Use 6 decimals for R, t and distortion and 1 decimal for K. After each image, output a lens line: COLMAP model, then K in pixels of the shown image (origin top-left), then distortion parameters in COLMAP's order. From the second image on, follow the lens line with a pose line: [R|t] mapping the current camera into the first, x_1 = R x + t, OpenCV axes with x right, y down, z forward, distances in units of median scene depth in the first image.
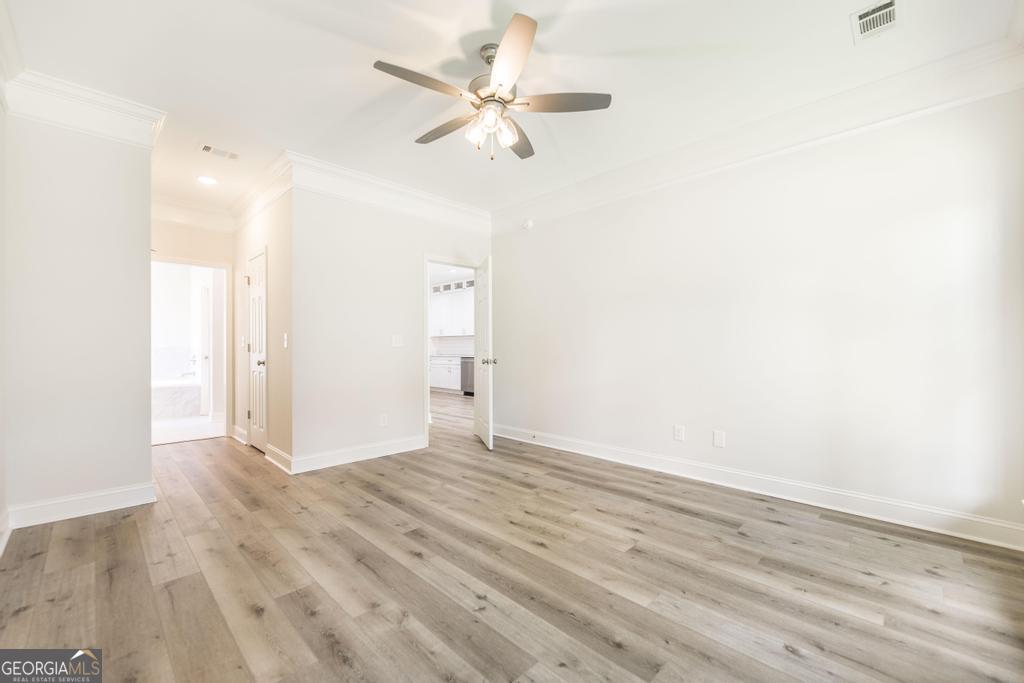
lens RADIAL K [[421.2, 0, 510.8], [0, 421.2, 349.1], [0, 0, 1]] dist [0.001740, -0.000061]
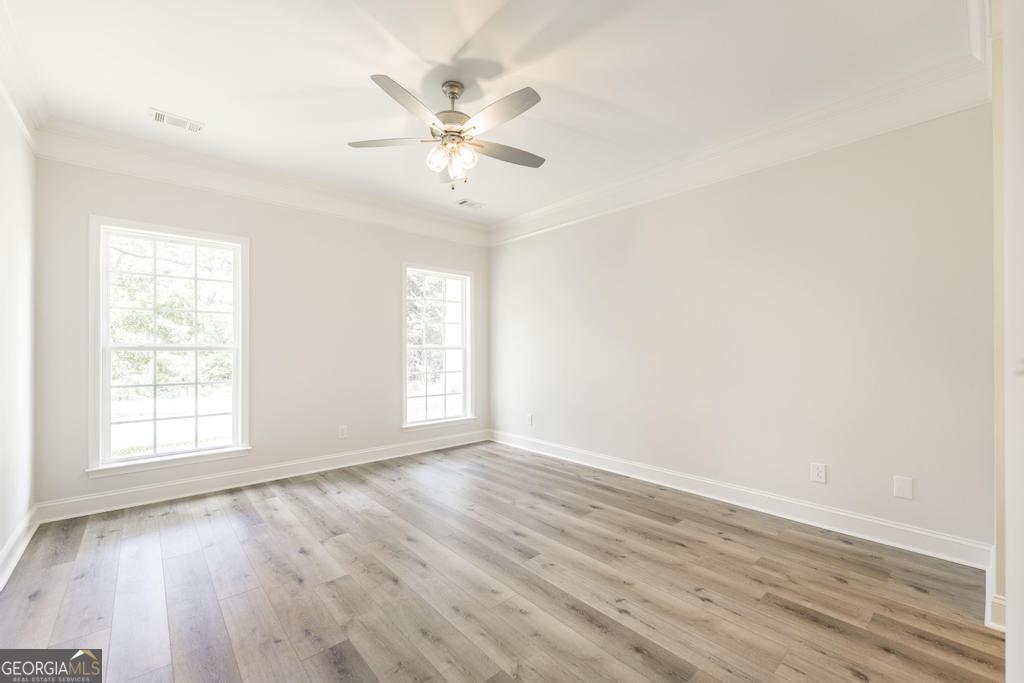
lens RADIAL K [[421.2, 0, 516.0], [0, 421.2, 344.9], [0, 0, 1]] dist [0.001740, -0.000061]
pose [[-0.998845, 0.002048, 0.048009, -0.267680], [0.001847, 0.999989, -0.004226, -0.048705], [-0.048017, -0.004132, -0.998838, 2.156072]]
